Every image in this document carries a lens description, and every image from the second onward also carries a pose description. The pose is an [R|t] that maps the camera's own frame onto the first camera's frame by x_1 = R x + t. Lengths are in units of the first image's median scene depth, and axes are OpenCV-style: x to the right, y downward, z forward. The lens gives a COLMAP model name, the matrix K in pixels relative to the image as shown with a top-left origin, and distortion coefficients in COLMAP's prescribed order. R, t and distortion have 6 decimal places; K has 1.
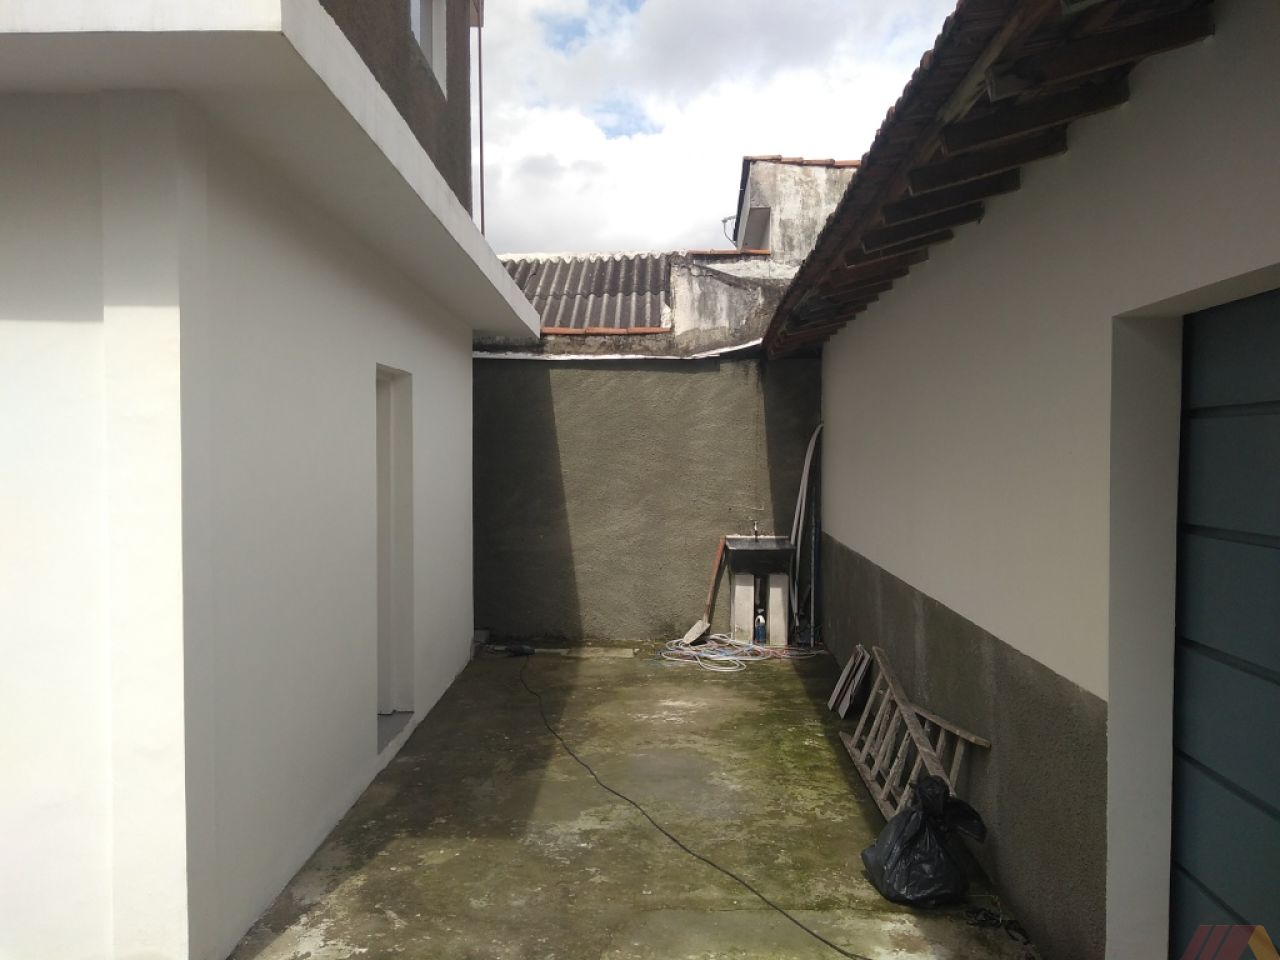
lens RADIAL K [[971.4, 0, 640.0], [0, 971.4, 480.0], [0, 0, 1]] dist [0.064227, -0.082260]
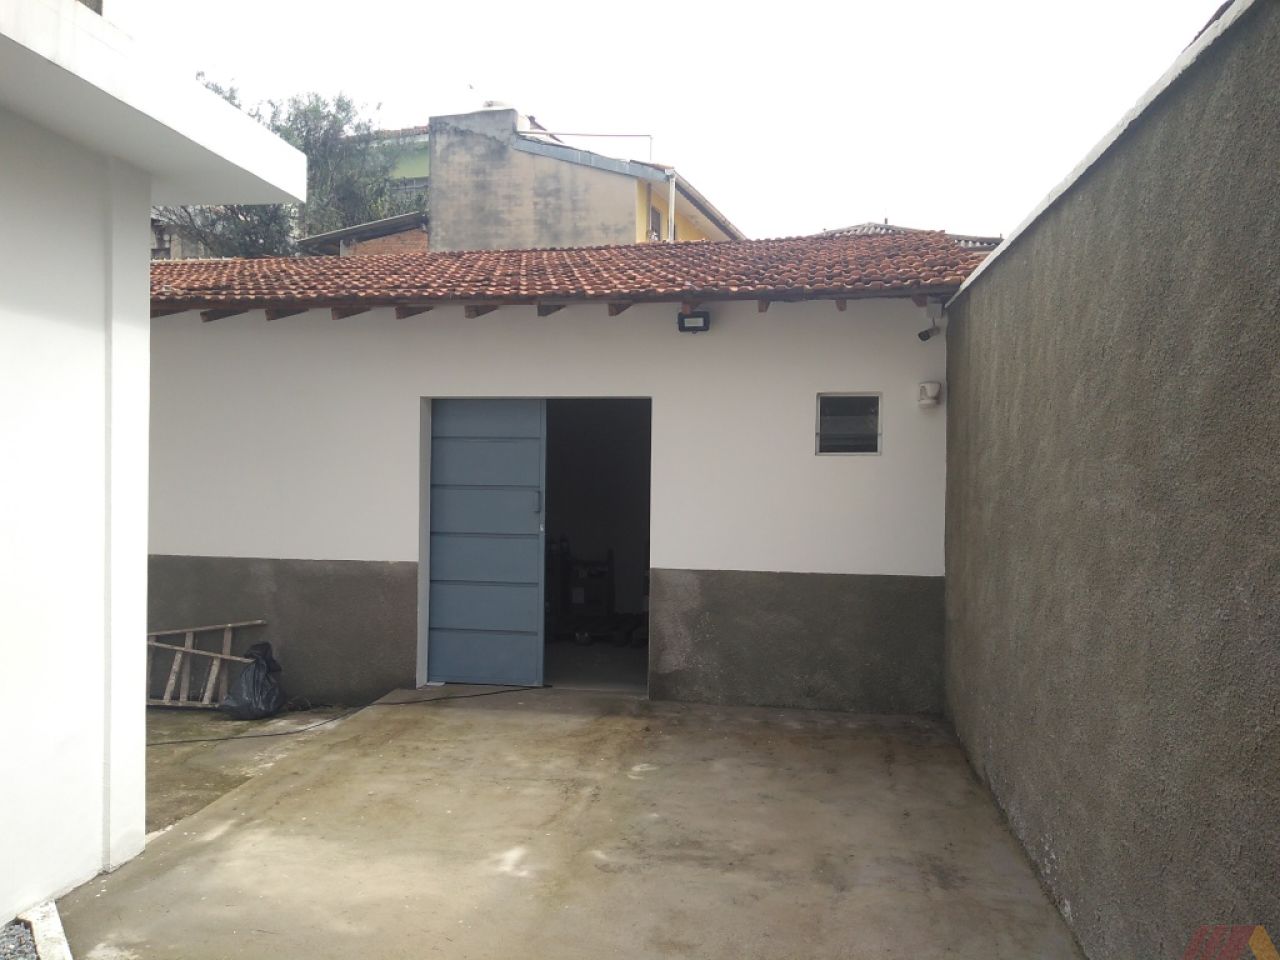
lens RADIAL K [[971.4, 0, 640.0], [0, 971.4, 480.0], [0, 0, 1]] dist [0.064227, -0.082260]
pose [[0.123192, -0.007367, 0.992355, -1.437073], [0.015351, 0.999867, 0.005517, 0.022516], [-0.992264, 0.014554, 0.123289, 0.149194]]
